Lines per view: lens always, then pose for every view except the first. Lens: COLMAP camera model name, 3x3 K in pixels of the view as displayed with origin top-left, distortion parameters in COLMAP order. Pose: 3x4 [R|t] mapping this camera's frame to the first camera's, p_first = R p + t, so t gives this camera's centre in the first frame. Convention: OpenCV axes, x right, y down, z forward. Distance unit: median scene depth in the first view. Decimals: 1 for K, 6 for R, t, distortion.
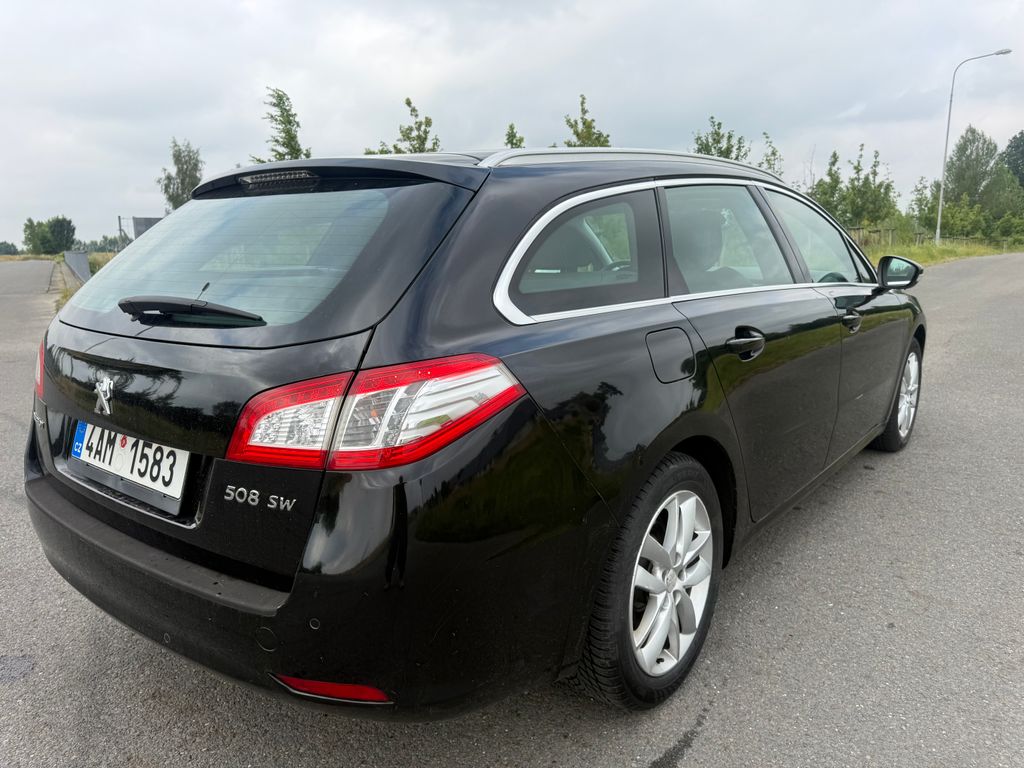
lens RADIAL K [[737.1, 0, 514.4], [0, 737.1, 383.3], [0, 0, 1]] dist [0.026815, -0.021105]
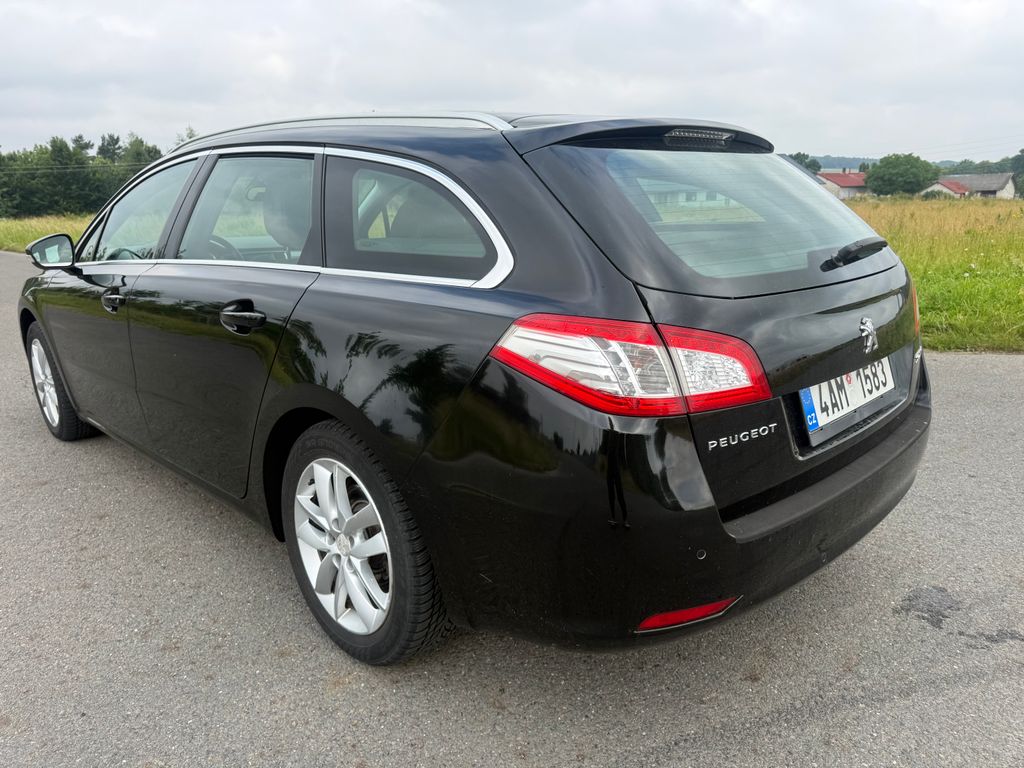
lens RADIAL K [[737.1, 0, 500.1], [0, 737.1, 396.0], [0, 0, 1]] dist [0.026815, -0.021105]
pose [[0.132456, -0.246513, 0.960045, -1.720378], [0.210510, 0.953479, 0.215783, -0.251638], [-0.968577, 0.173518, 0.178188, 1.363229]]
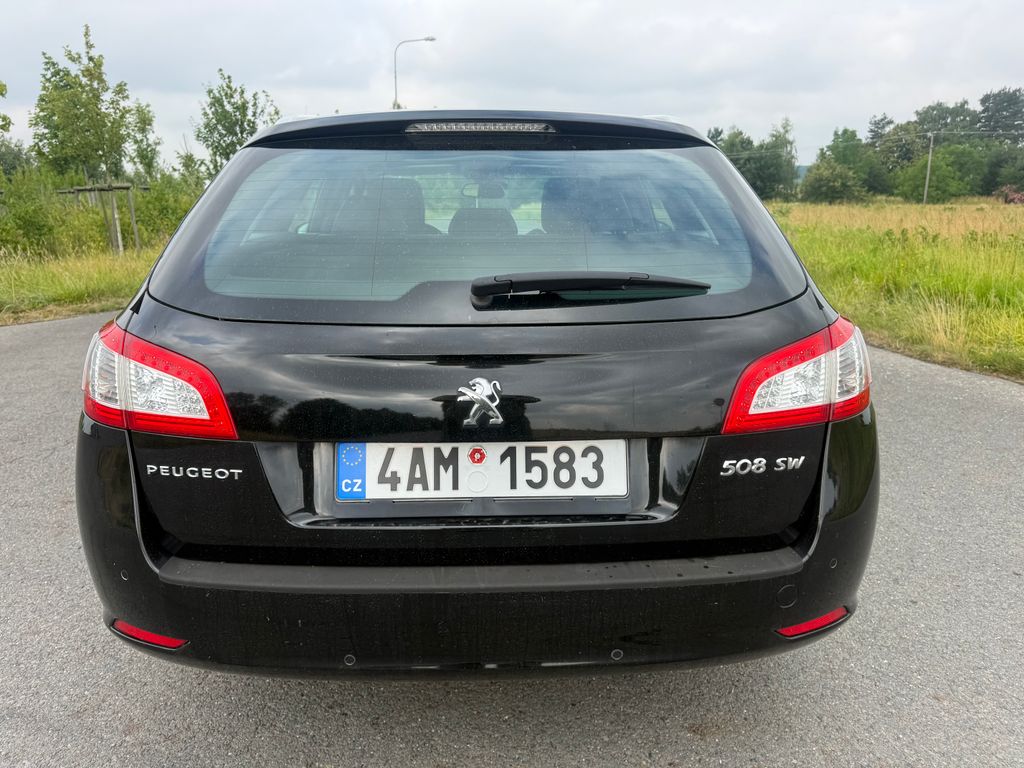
lens RADIAL K [[737.1, 0, 505.0], [0, 737.1, 377.4], [0, 0, 1]] dist [0.026815, -0.021105]
pose [[0.770212, -0.142789, 0.621598, -1.032062], [0.115354, 0.989731, 0.084421, -0.073181], [-0.627269, 0.006682, 0.778774, 0.370236]]
